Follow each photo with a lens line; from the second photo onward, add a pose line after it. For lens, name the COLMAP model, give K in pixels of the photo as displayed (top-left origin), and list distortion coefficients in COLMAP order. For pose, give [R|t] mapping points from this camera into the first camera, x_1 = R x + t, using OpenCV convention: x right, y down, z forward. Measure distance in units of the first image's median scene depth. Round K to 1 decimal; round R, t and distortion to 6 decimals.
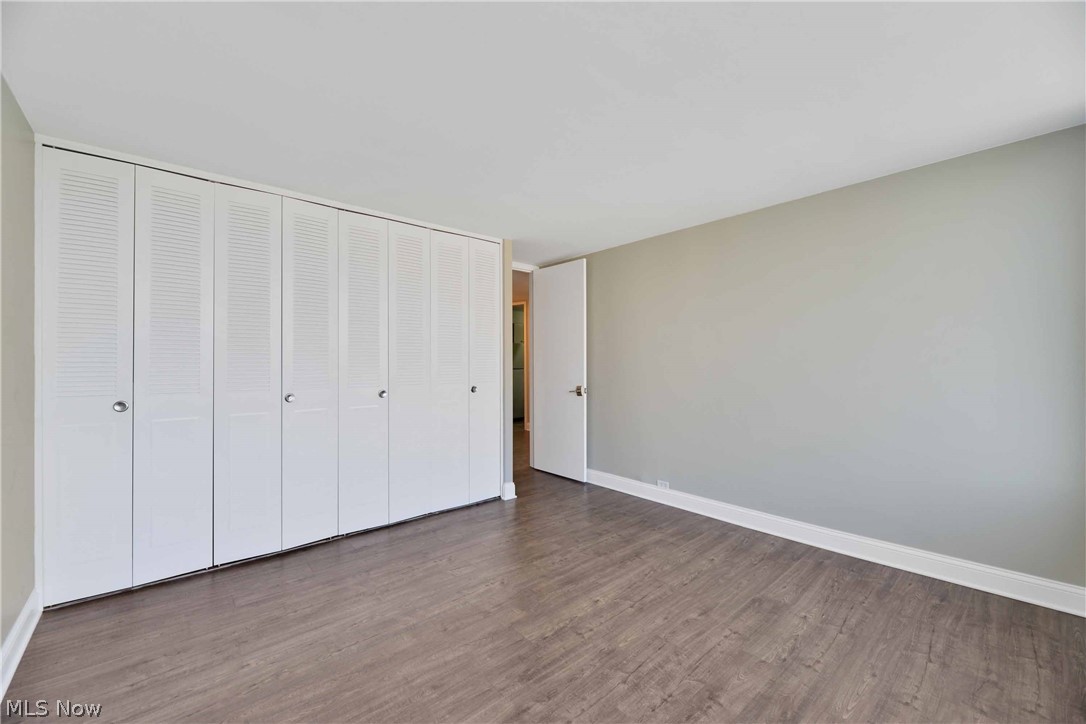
lens RADIAL K [[439.7, 0, 542.0], [0, 439.7, 365.0], [0, 0, 1]] dist [0.003444, -0.000010]
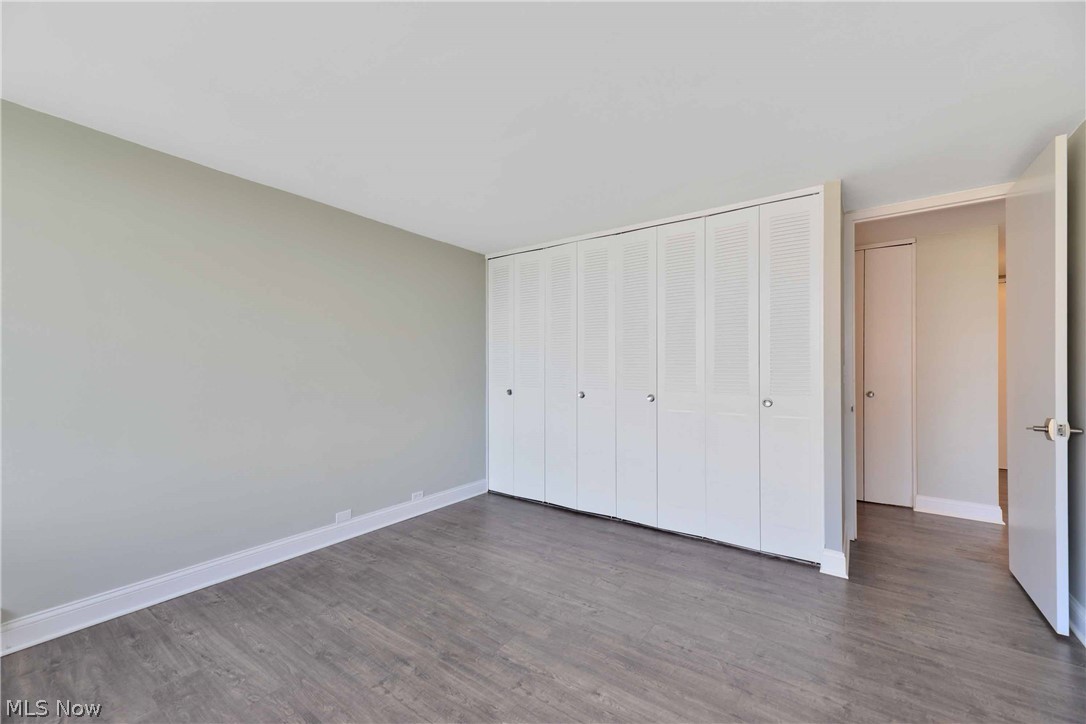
lens RADIAL K [[435.7, 0, 545.1], [0, 435.7, 368.2], [0, 0, 1]] dist [0.025455, -0.000198]
pose [[0.230136, 0.000547, -0.973158, 0.729373], [-0.005212, 0.999986, -0.000670, -0.002649], [0.973145, 0.005227, 0.230135, 0.664014]]
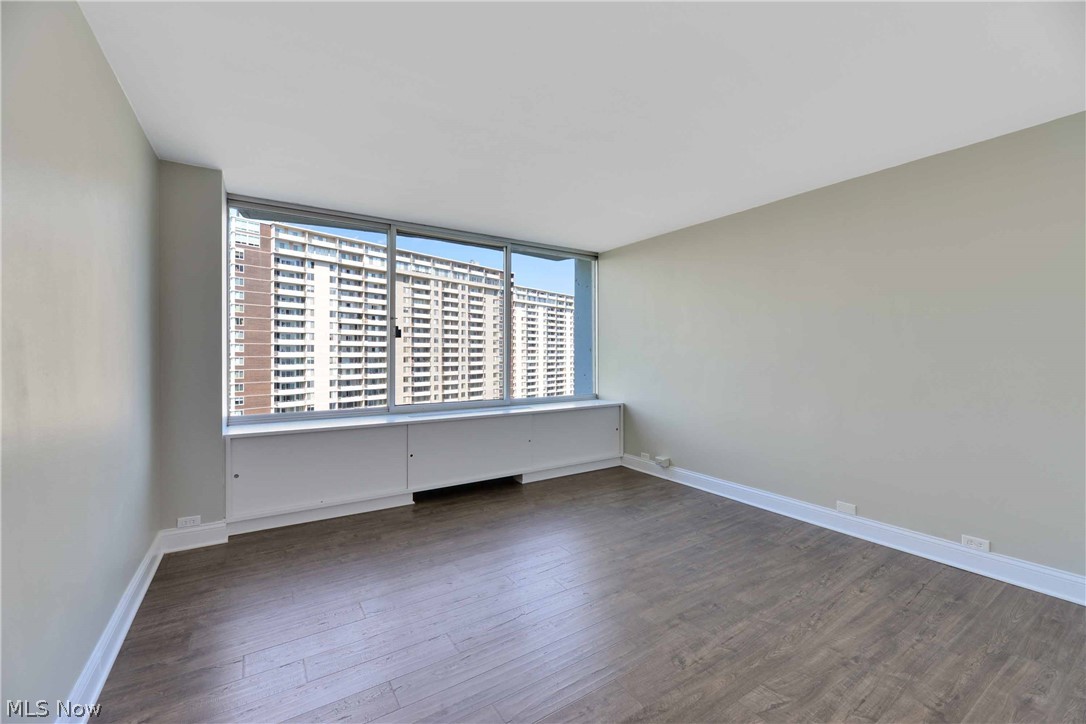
lens RADIAL K [[443.1, 0, 543.7], [0, 443.1, 353.5], [0, 0, 1]] dist [0.000447, -0.000064]
pose [[-0.989163, 0.004540, 0.146753, 0.018858], [0.004329, 0.999989, -0.001760, 0.006768], [-0.146759, -0.001106, -0.989172, 1.659232]]
